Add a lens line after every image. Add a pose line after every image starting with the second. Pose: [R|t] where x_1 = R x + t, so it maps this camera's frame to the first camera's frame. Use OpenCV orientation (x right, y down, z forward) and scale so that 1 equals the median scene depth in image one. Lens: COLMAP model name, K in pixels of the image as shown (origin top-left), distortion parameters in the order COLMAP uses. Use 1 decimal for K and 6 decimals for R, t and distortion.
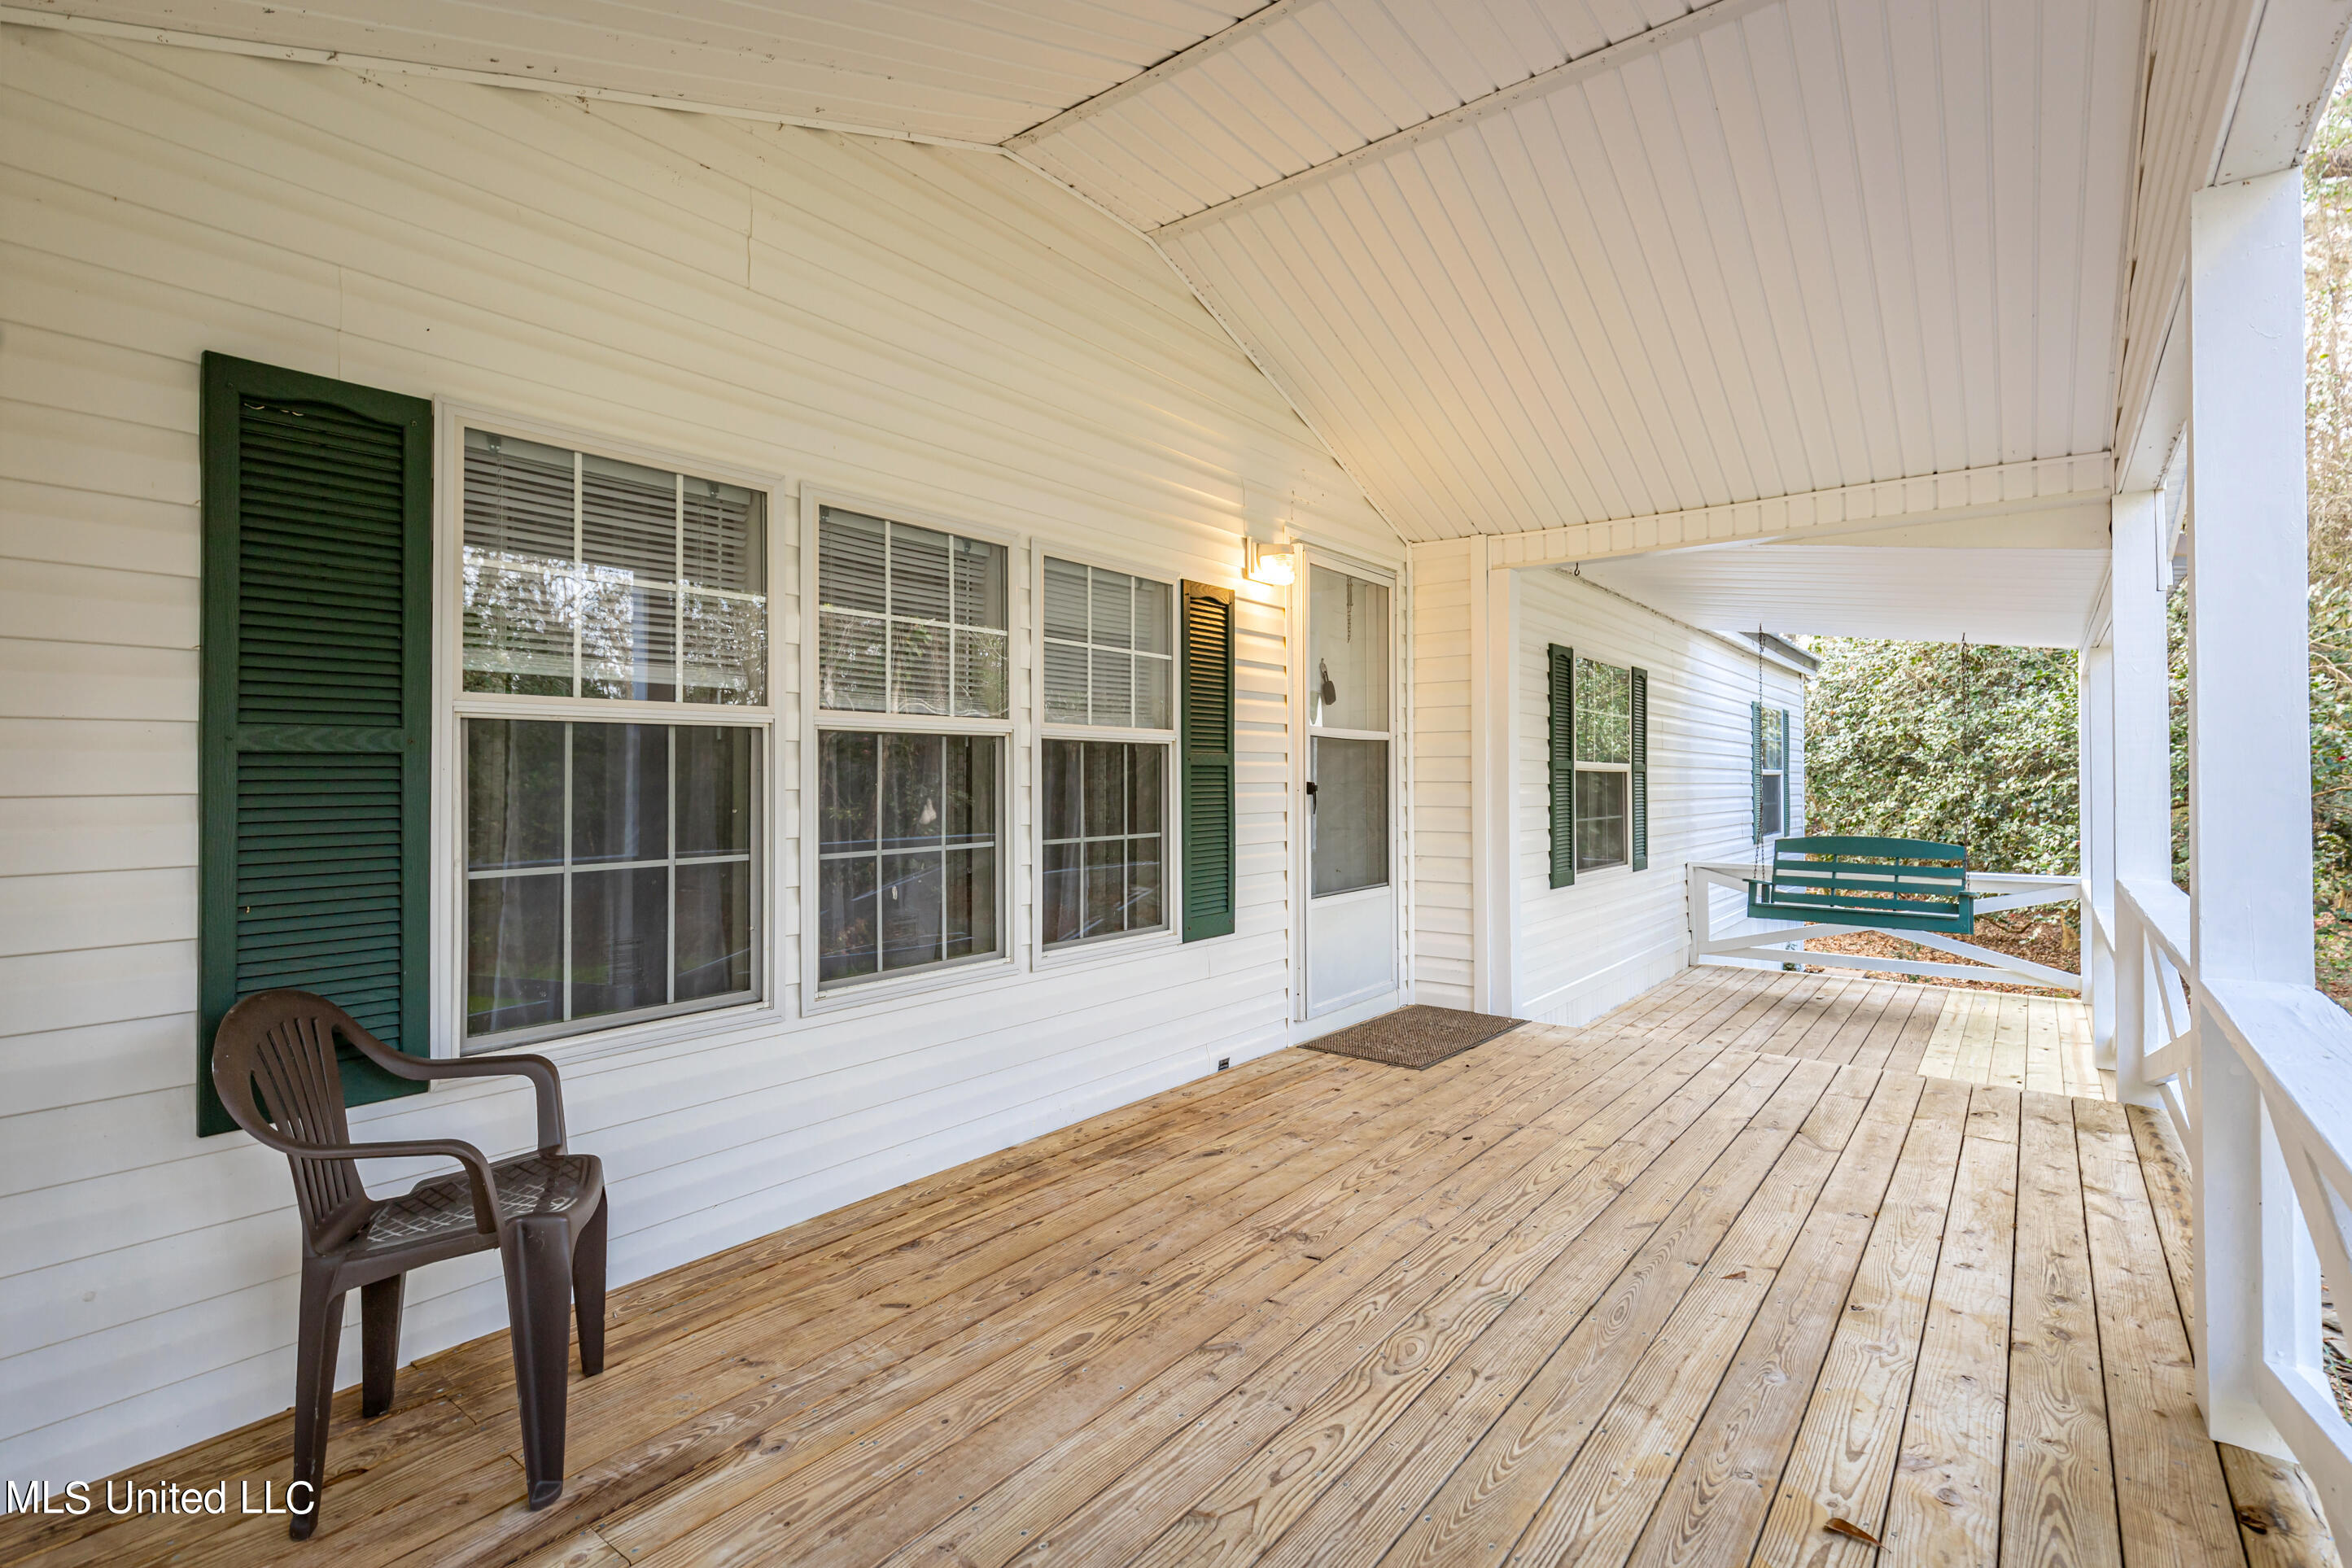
lens RADIAL K [[1101.2, 0, 1186.9], [0, 1101.2, 773.1], [0, 0, 1]] dist [0.004571, -0.000456]
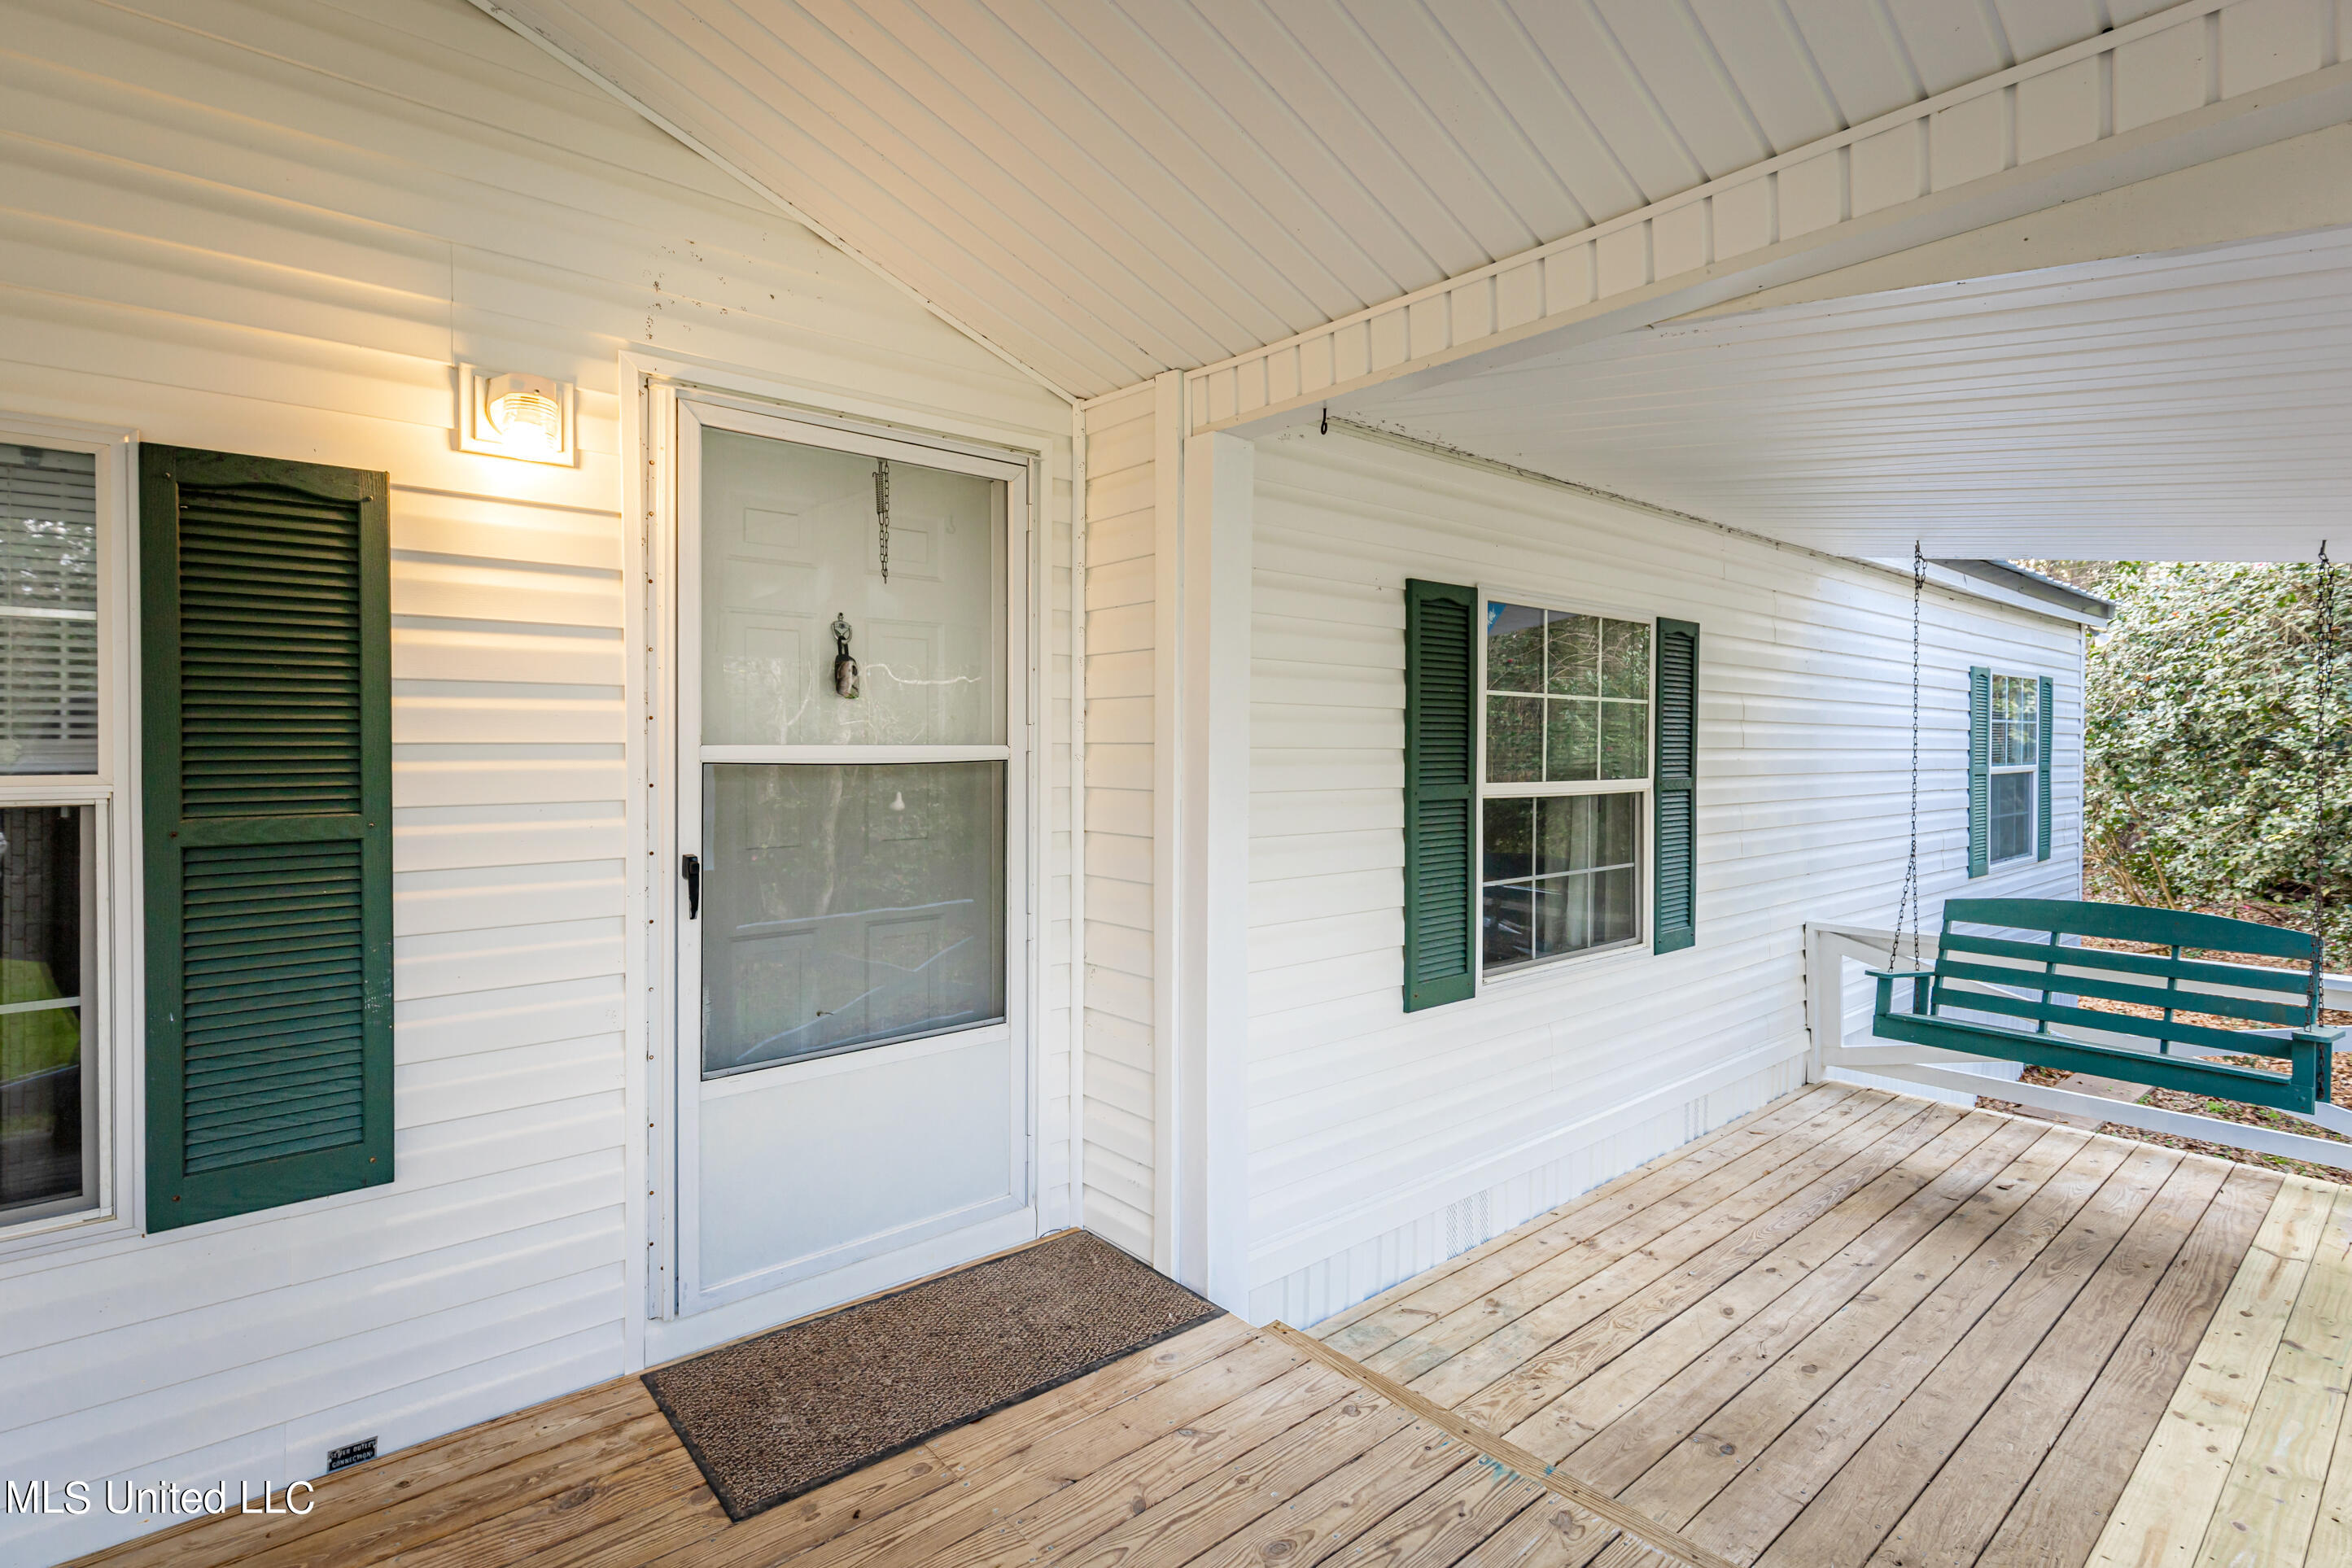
lens RADIAL K [[1101.2, 0, 1162.1], [0, 1101.2, 763.7], [0, 0, 1]] dist [0.004571, -0.000456]
pose [[0.974145, 0.008032, -0.225782, 0.514308], [-0.003008, 0.999740, 0.022584, -0.054438], [0.225904, -0.021321, 0.973916, 0.645736]]
